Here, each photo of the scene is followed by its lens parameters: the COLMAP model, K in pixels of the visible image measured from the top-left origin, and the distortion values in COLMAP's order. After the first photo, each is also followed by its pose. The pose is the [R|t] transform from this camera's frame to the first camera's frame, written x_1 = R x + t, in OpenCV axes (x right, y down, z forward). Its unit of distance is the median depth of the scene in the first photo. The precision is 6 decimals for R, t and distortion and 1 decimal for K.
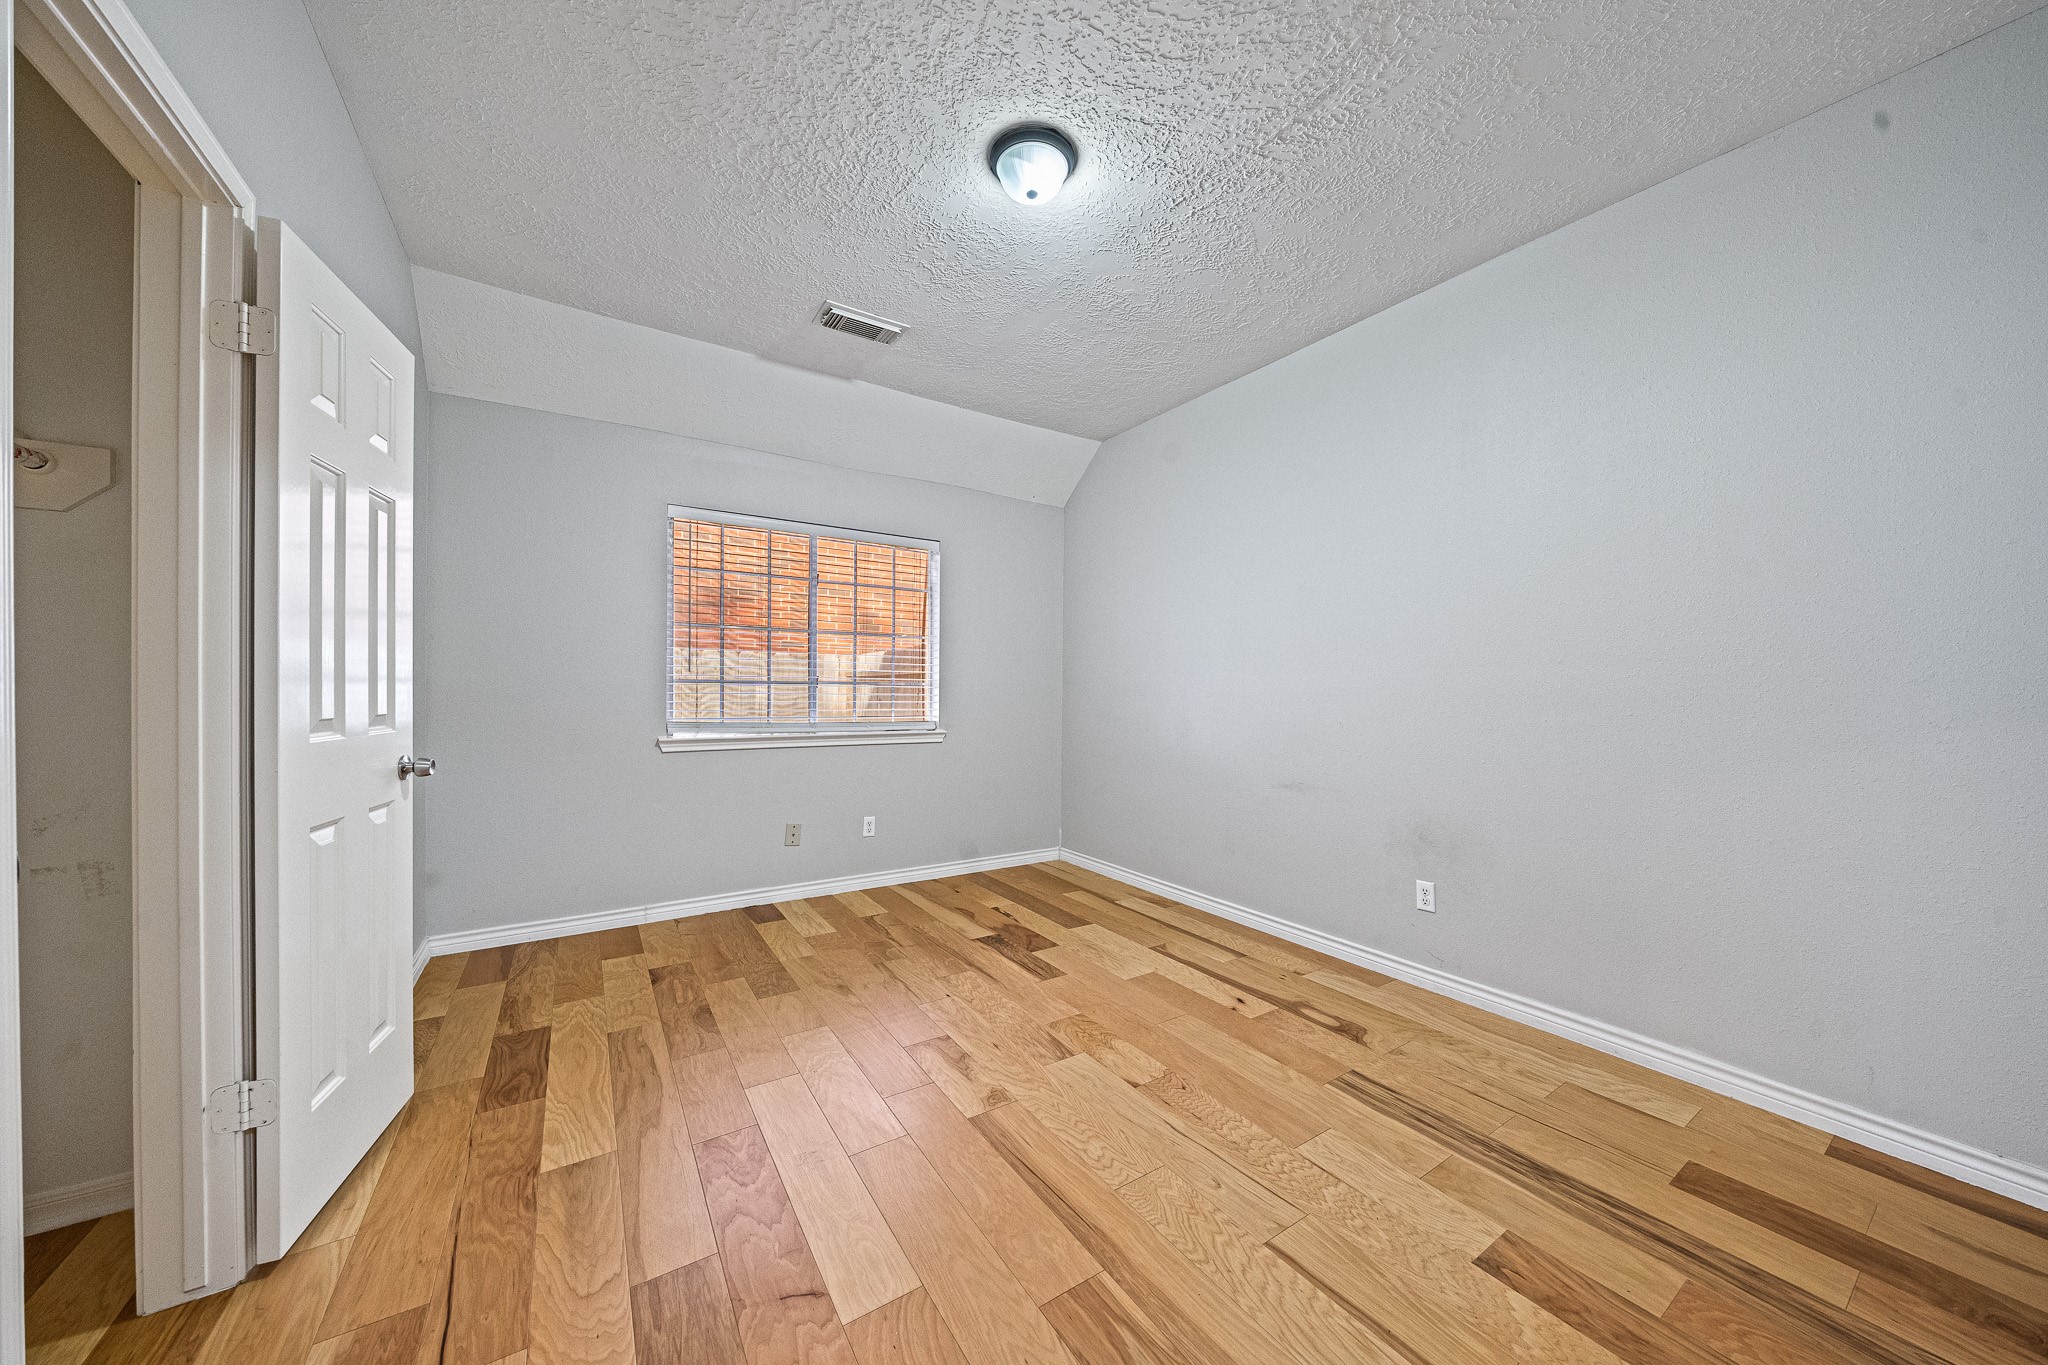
lens RADIAL K [[695.8, 0, 1025.7], [0, 695.8, 694.1], [0, 0, 1]] dist [-0.001391, -0.000136]
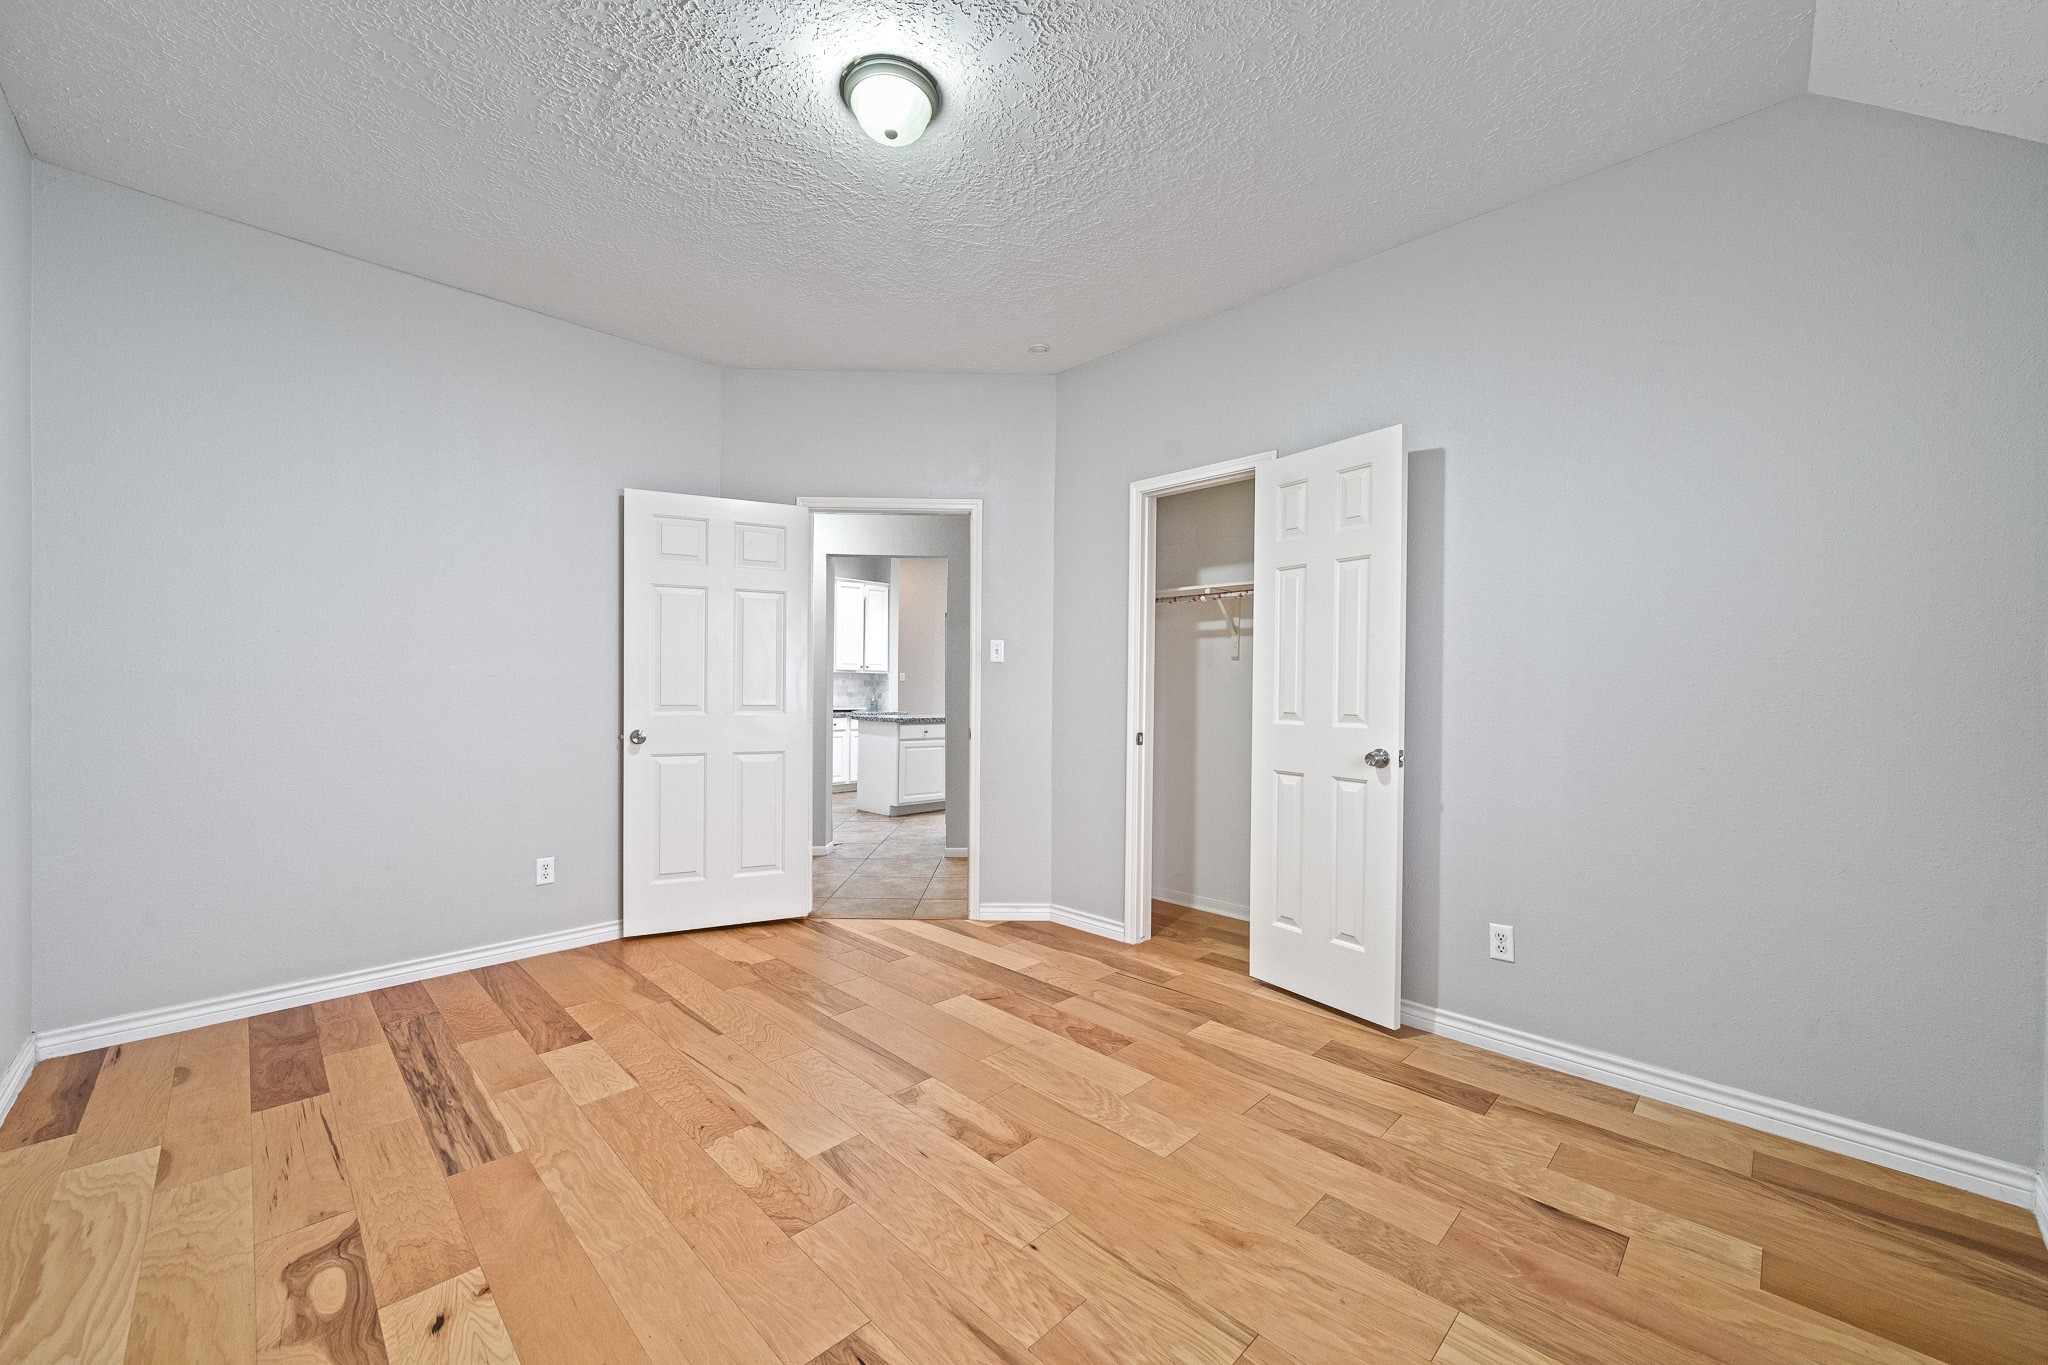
lens RADIAL K [[770.5, 0, 1026.4], [0, 770.5, 693.5], [0, 0, 1]] dist [-0.000502, -0.000123]
pose [[-0.976418, -0.015934, -0.215299, 0.037954], [-0.017632, 0.999827, 0.005970, -0.008080], [0.215167, 0.009625, -0.976530, 1.899525]]
